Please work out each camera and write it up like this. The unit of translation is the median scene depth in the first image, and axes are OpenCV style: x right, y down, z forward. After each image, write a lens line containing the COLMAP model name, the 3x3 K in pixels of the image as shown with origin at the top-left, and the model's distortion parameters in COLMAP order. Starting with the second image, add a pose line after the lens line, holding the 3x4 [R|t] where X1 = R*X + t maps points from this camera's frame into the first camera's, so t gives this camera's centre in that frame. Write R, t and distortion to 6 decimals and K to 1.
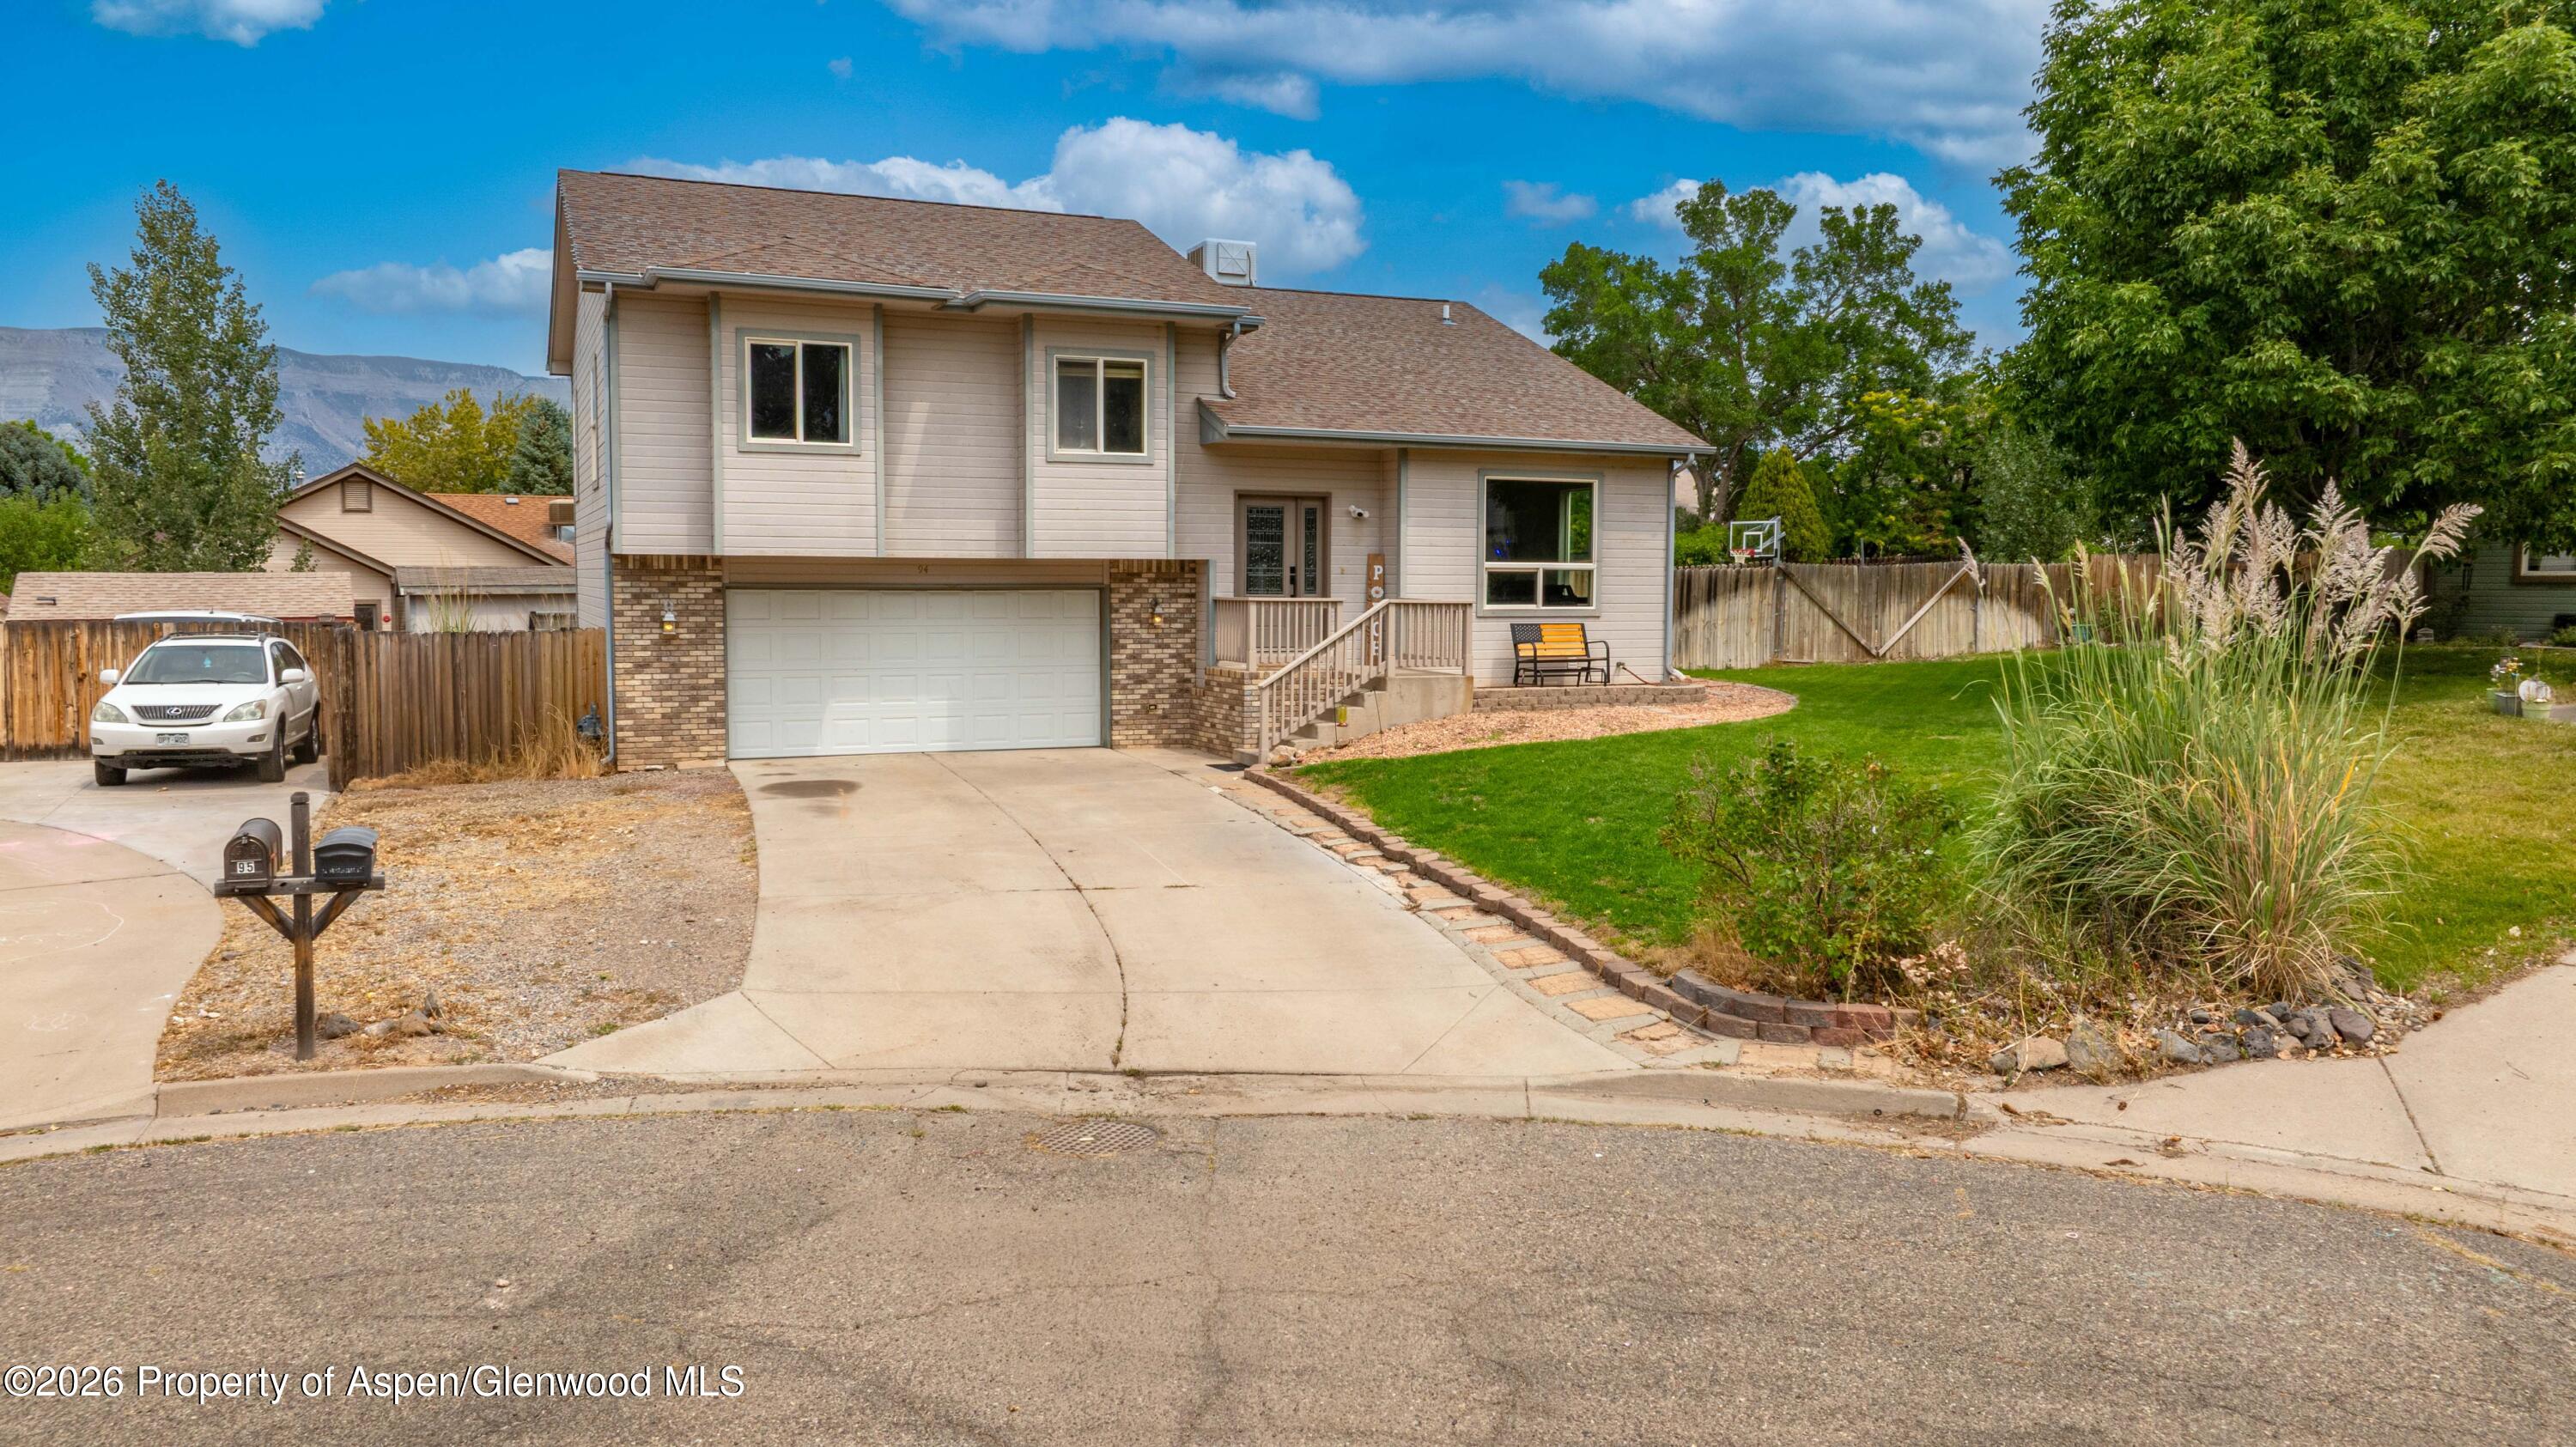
lens RADIAL K [[1814.4, 0, 1288.0], [0, 1814.4, 723.5], [0, 0, 1]] dist [-0.071348, 0.082328]
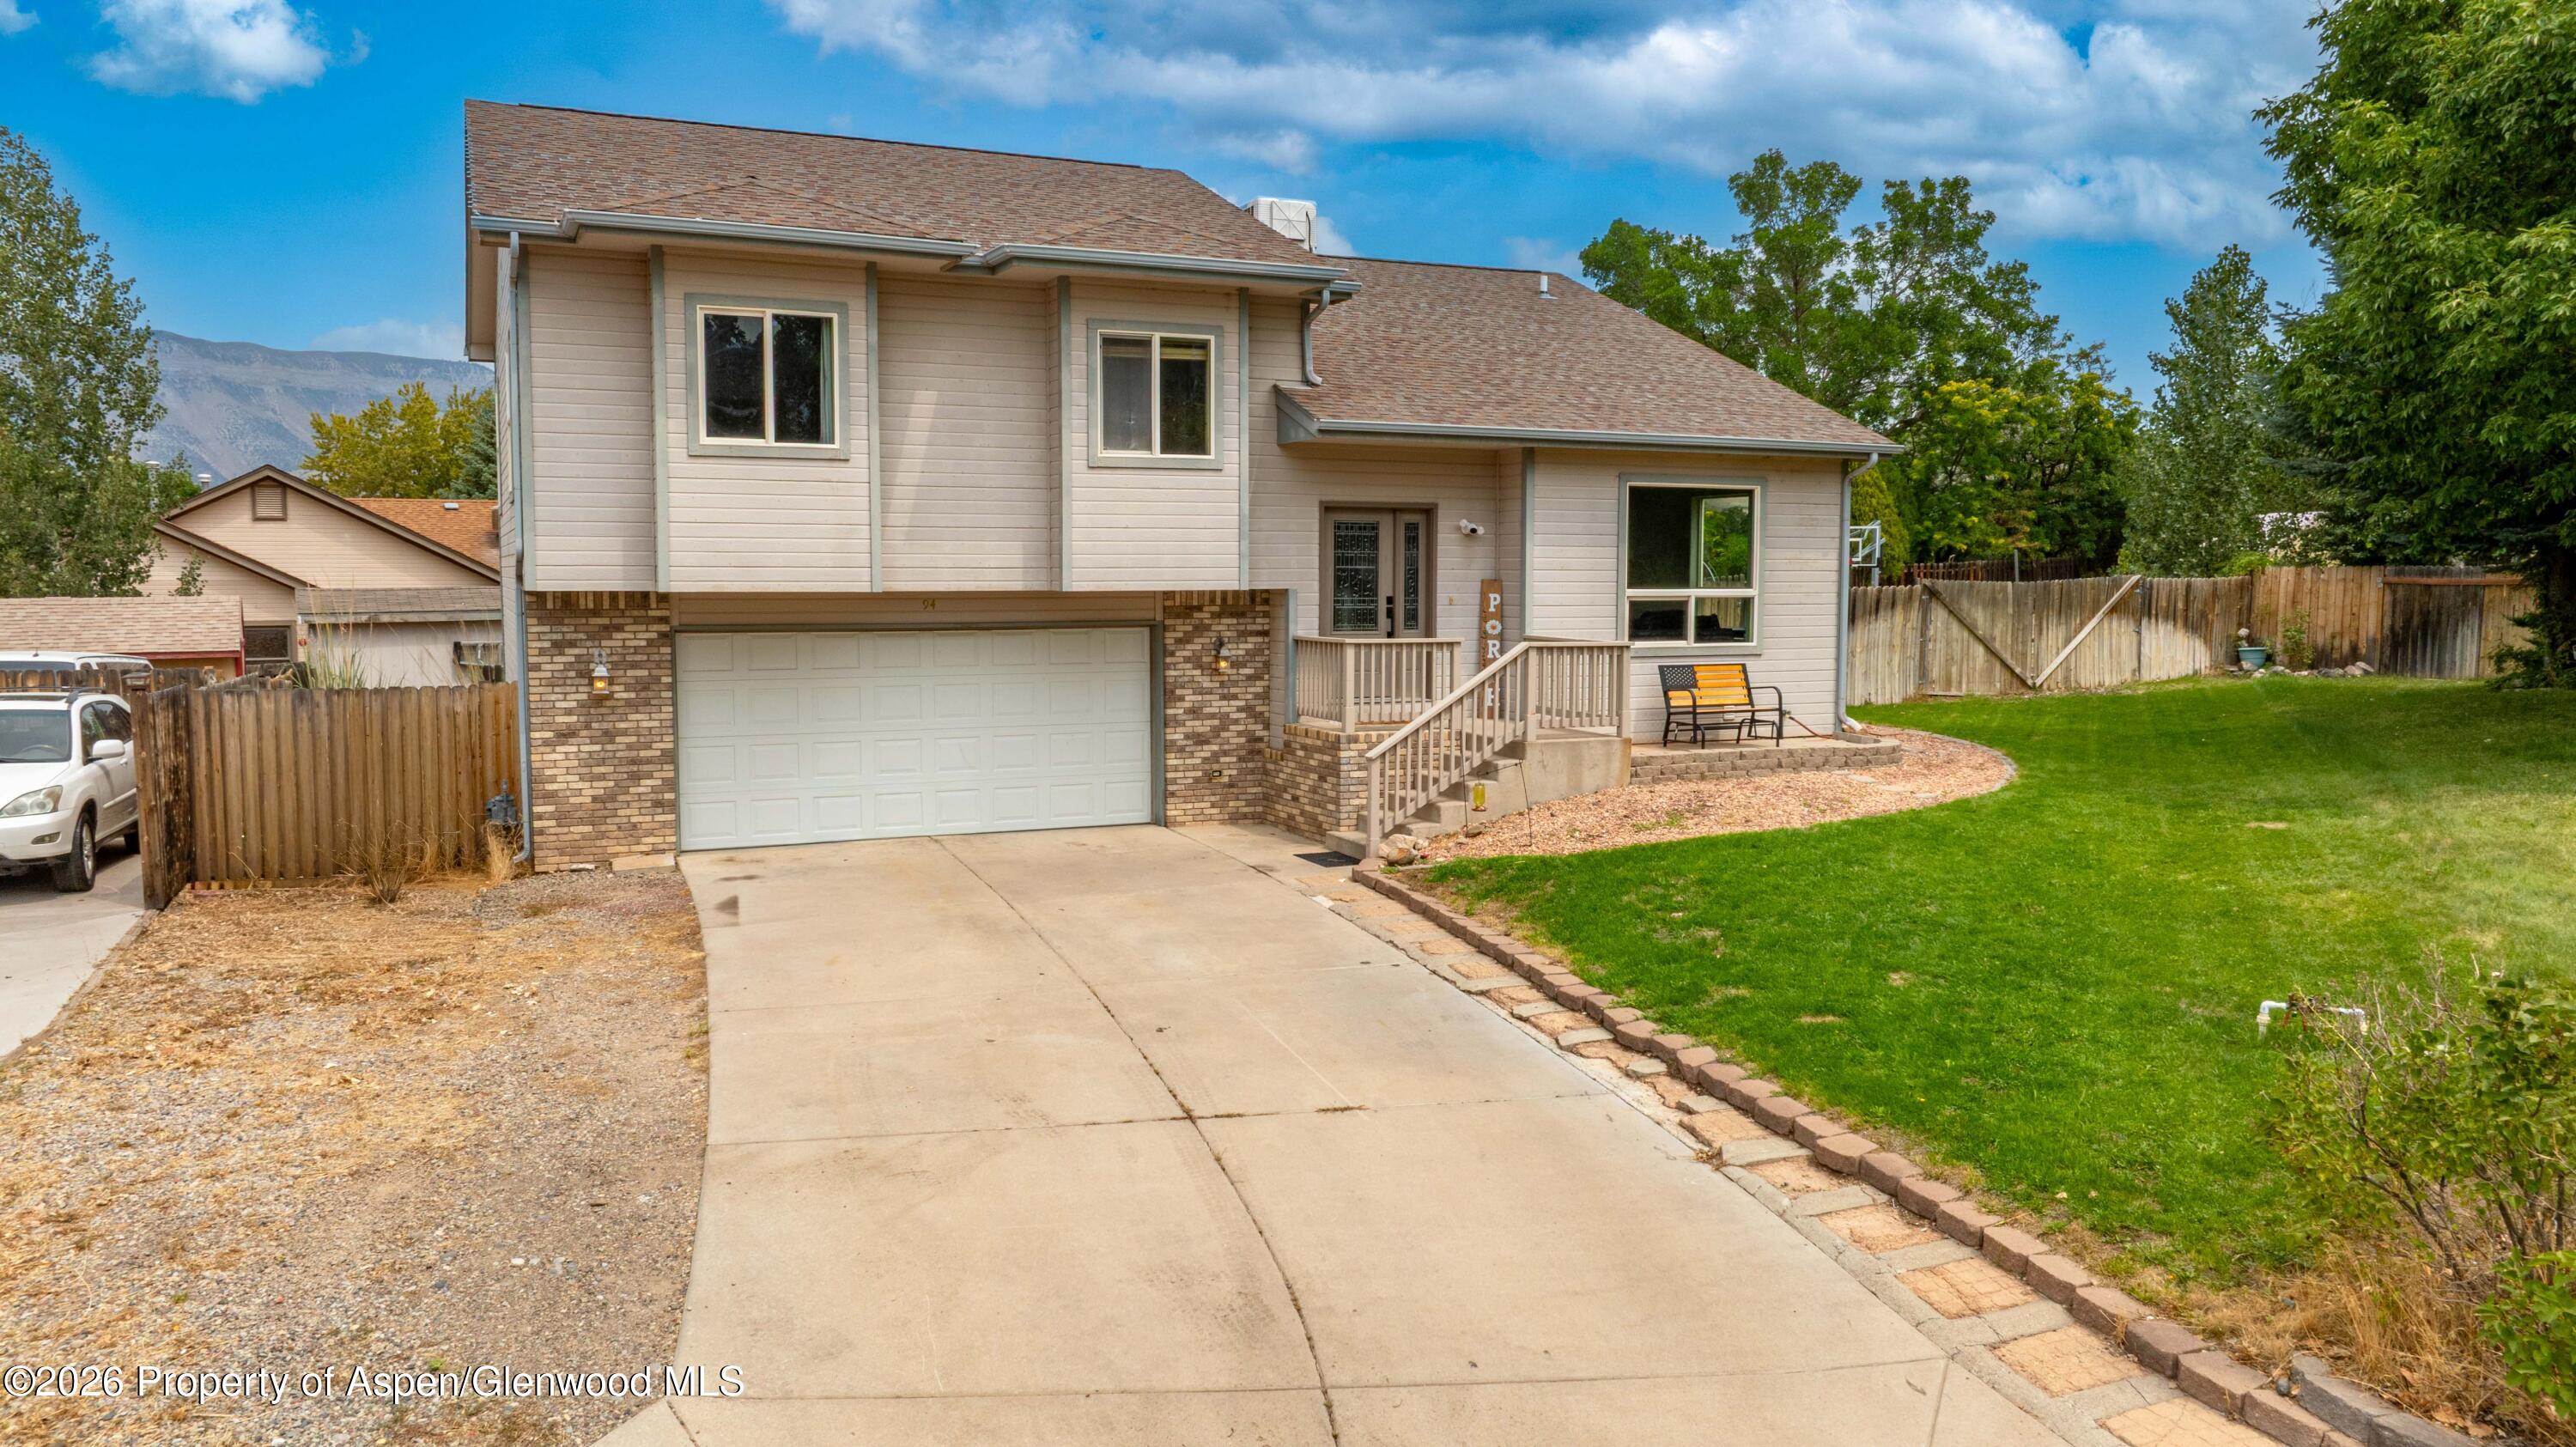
lens RADIAL K [[1814.4, 0, 1288.0], [0, 1814.4, 723.5], [0, 0, 1]] dist [-0.071348, 0.082328]
pose [[0.999919, -0.004573, 0.011880, -0.054057], [0.004532, 0.999984, 0.003438, -0.034544], [-0.011896, -0.003384, 0.999924, 0.207692]]
